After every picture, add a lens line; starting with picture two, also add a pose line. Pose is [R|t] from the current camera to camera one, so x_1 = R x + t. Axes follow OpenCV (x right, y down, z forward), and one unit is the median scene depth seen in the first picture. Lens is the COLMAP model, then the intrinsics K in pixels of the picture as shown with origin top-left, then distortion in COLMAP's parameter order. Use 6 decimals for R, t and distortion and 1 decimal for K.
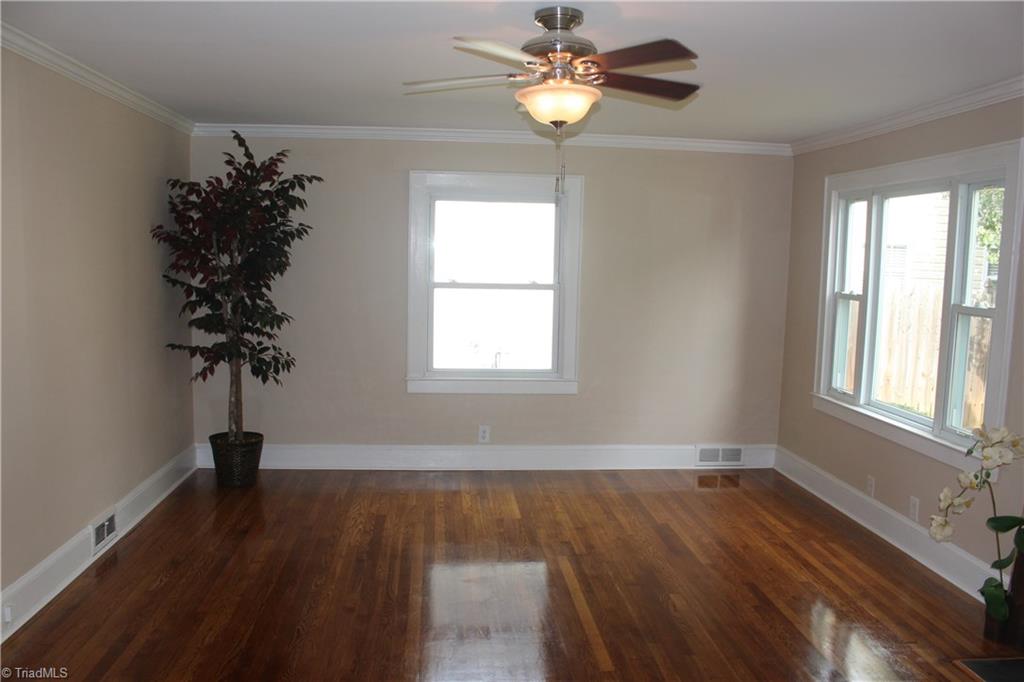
lens RADIAL K [[876.7, 0, 512.0], [0, 876.7, 341.0], [0, 0, 1]] dist [-0.073670, 0.093979]
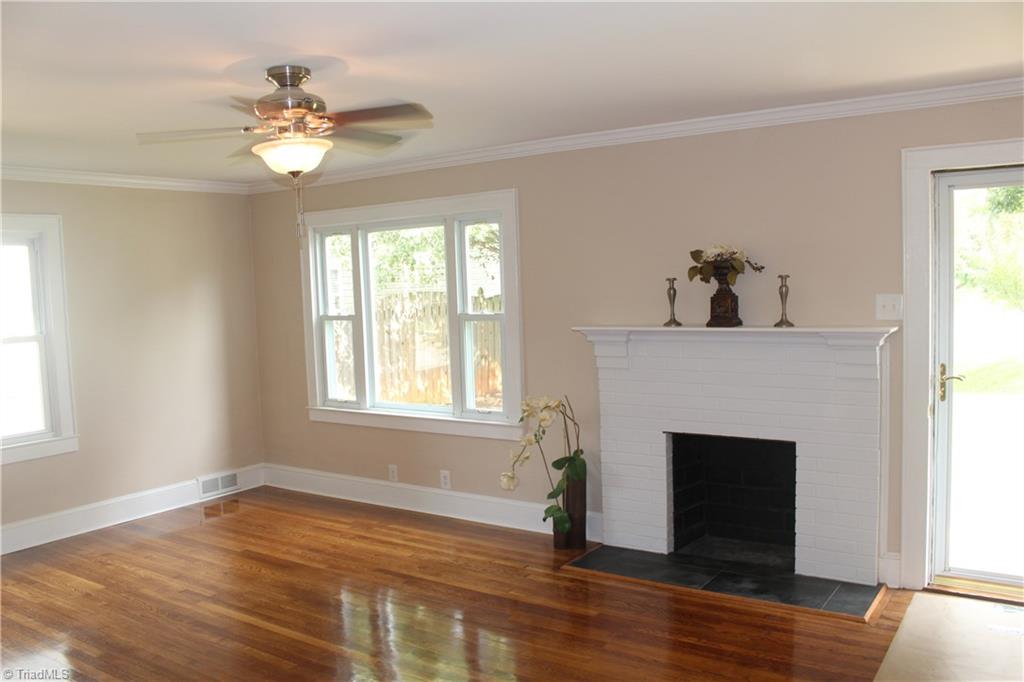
lens RADIAL K [[864.4, 0, 512.0], [0, 864.4, 341.0], [0, 0, 1]] dist [-0.038917, 0.012605]
pose [[0.686131, -0.106712, 0.719609, -0.318204], [0.130610, 0.991180, 0.022450, -0.018323], [-0.715658, 0.078585, 0.694016, 0.048172]]
